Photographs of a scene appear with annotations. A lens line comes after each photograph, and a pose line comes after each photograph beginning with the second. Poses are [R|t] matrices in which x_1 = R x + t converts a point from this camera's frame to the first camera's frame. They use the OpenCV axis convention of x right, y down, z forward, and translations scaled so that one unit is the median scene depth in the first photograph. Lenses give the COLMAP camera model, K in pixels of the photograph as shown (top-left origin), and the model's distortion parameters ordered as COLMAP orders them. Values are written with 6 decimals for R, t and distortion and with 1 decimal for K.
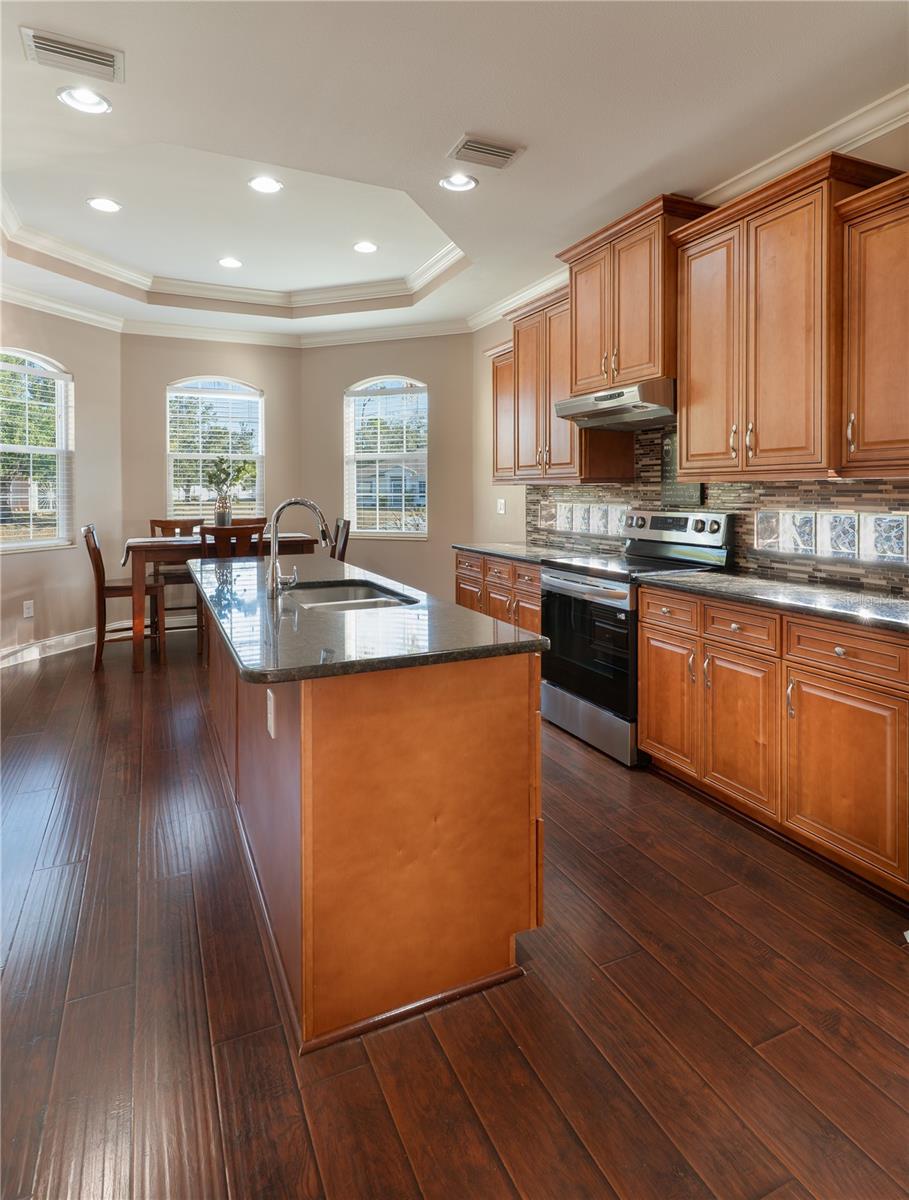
lens RADIAL K [[663.4, 0, 465.2], [0, 663.4, 499.4], [0, 0, 1]] dist [0.015112, 0.000055]
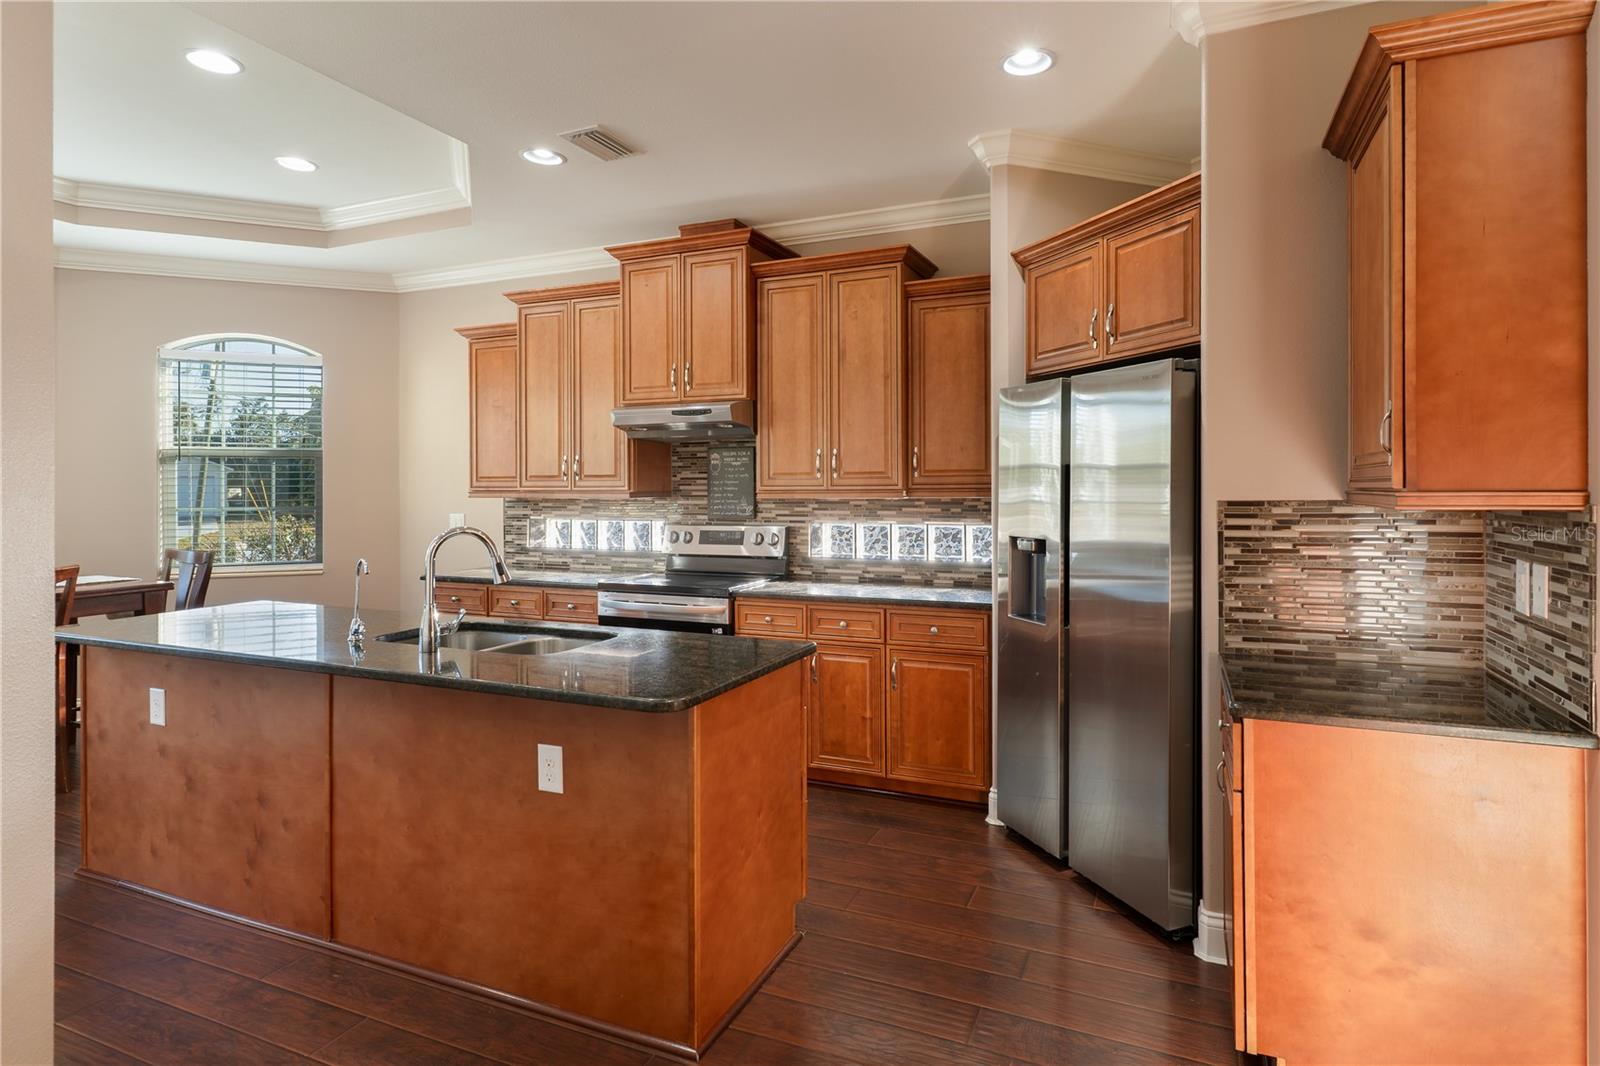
lens RADIAL K [[824.7, 0, 843.9], [0, 824.7, 492.3], [0, 0, 1]] dist [0.015698, 0.000379]
pose [[0.739689, -0.003450, 0.672940, -0.450074], [0.010464, 0.999925, -0.006376, -0.025072], [-0.672867, 0.011758, 0.739670, -0.062616]]
